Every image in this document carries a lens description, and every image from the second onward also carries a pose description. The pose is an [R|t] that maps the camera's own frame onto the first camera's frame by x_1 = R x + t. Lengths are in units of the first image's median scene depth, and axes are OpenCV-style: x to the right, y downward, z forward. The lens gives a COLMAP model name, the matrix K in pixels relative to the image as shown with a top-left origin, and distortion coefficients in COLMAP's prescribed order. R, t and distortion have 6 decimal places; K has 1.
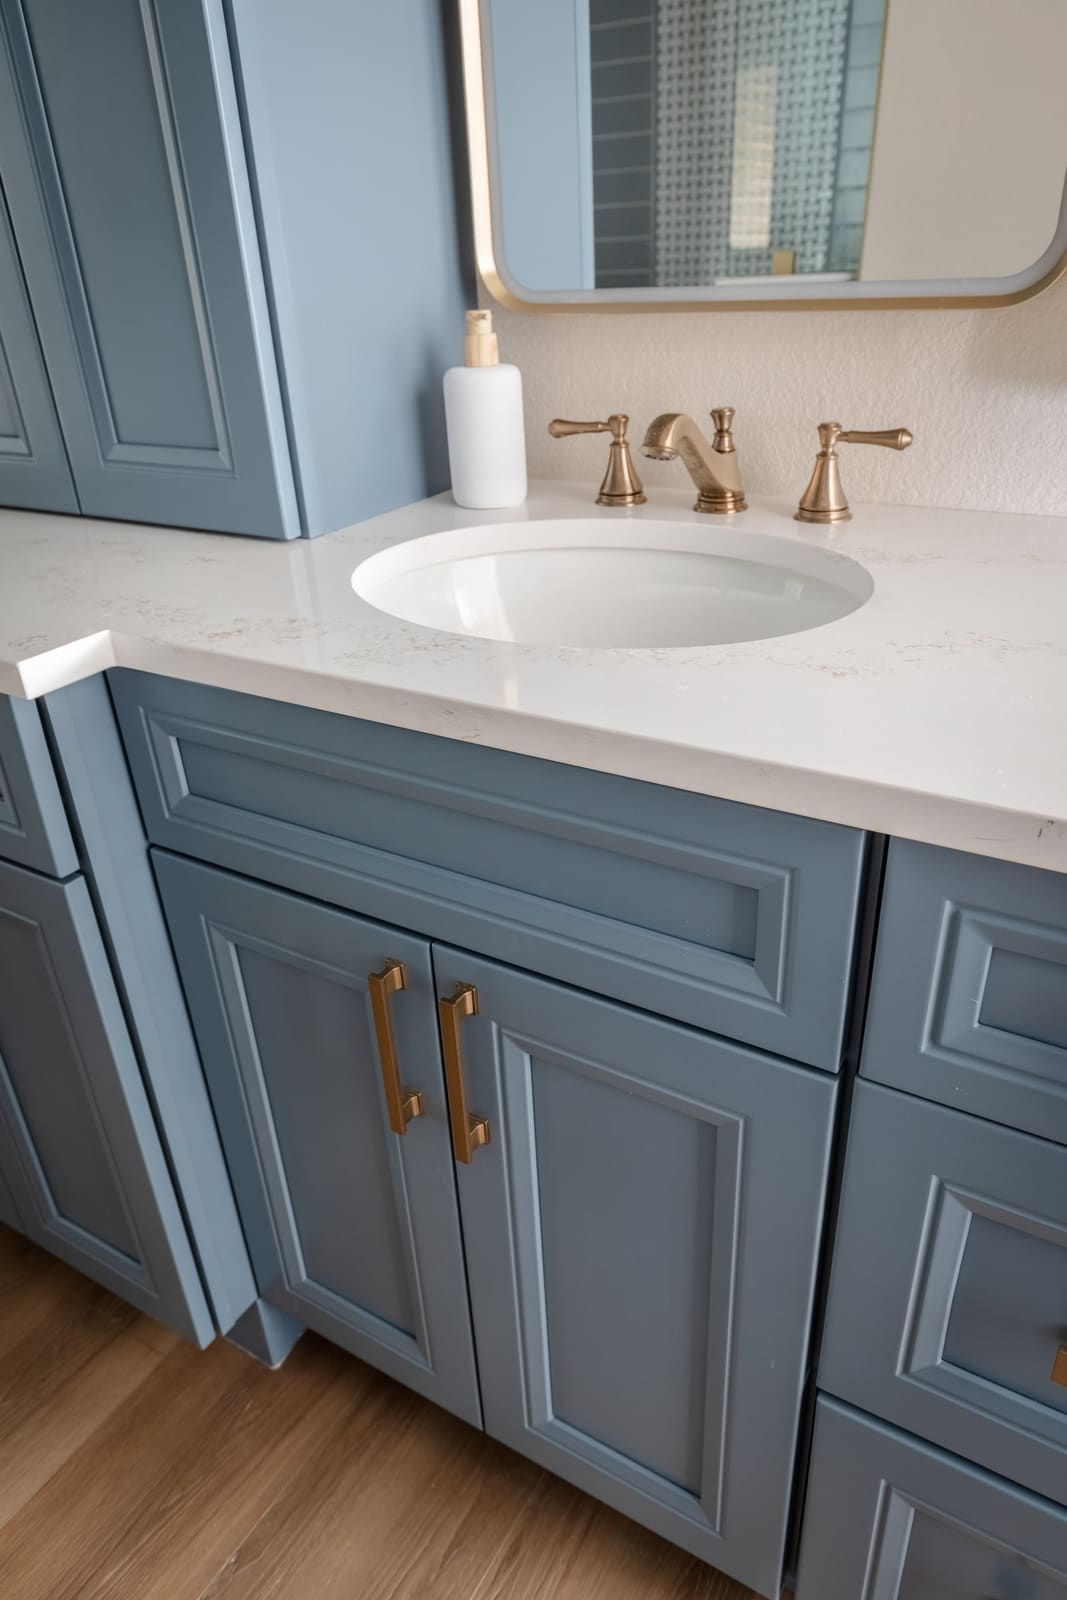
lens RADIAL K [[1075.9, 0, 537.8], [0, 1075.9, 859.8], [0, 0, 1]] dist [0.004536, 0.001419]
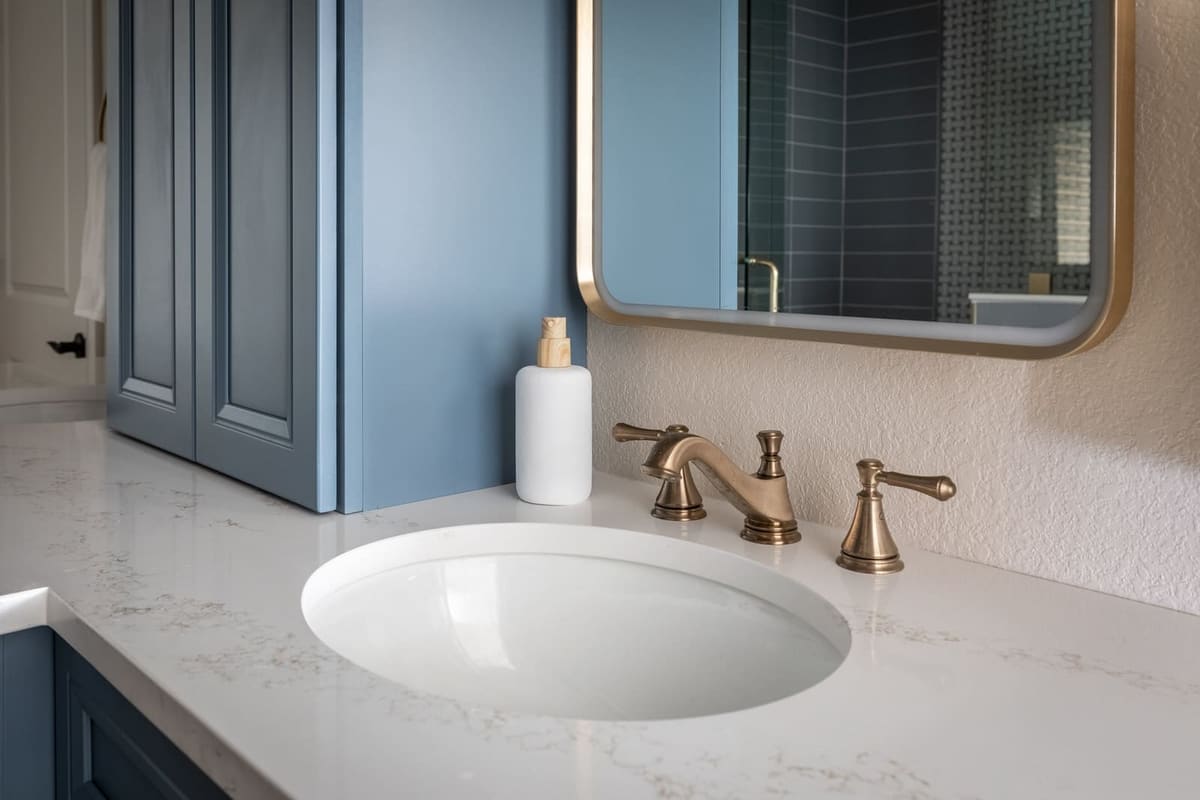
lens RADIAL K [[1105.4, 0, 600.2], [0, 1105.4, 254.5], [0, 0, 1]] dist [-0.048991, 0.075258]
pose [[0.957597, 0.054153, -0.282978, 0.283171], [-0.184397, 0.869861, -0.457537, -0.092398], [0.221374, 0.490316, 0.842961, 0.101861]]
